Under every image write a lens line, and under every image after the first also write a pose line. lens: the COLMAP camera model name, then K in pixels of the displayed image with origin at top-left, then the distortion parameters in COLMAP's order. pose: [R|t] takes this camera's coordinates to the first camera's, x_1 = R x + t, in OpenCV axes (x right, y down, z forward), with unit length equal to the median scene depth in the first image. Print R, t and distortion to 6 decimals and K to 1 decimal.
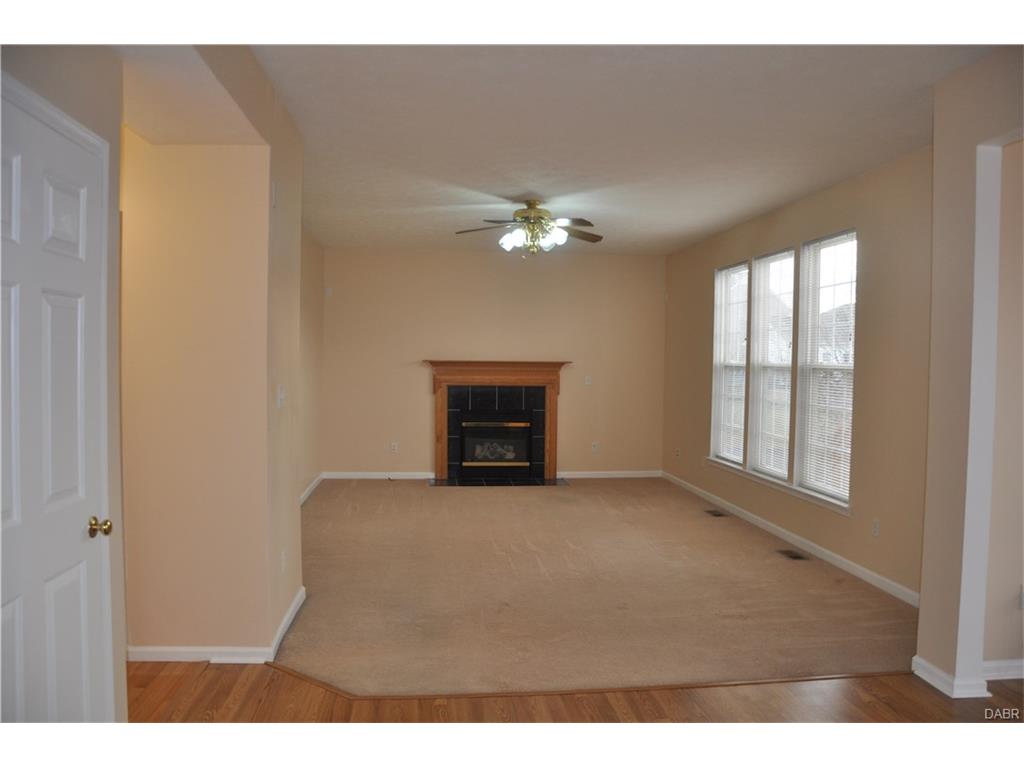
lens RADIAL K [[794.4, 0, 512.0], [0, 794.4, 384.0], [0, 0, 1]] dist [-0.163572, 0.121765]
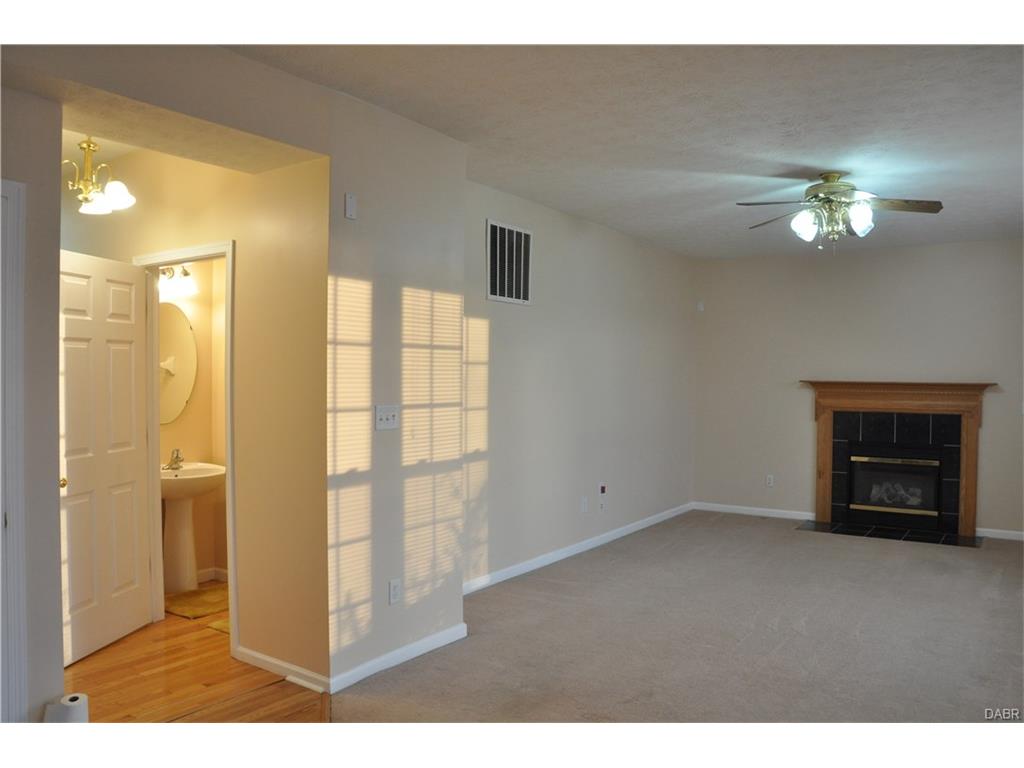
lens RADIAL K [[794.4, 0, 512.0], [0, 794.4, 384.0], [0, 0, 1]] dist [-0.163572, 0.121765]
pose [[0.766586, 0.004251, -0.642127, 0.217137], [-0.021420, 0.999591, -0.018954, -0.004519], [0.641784, 0.028284, 0.766364, 0.183461]]
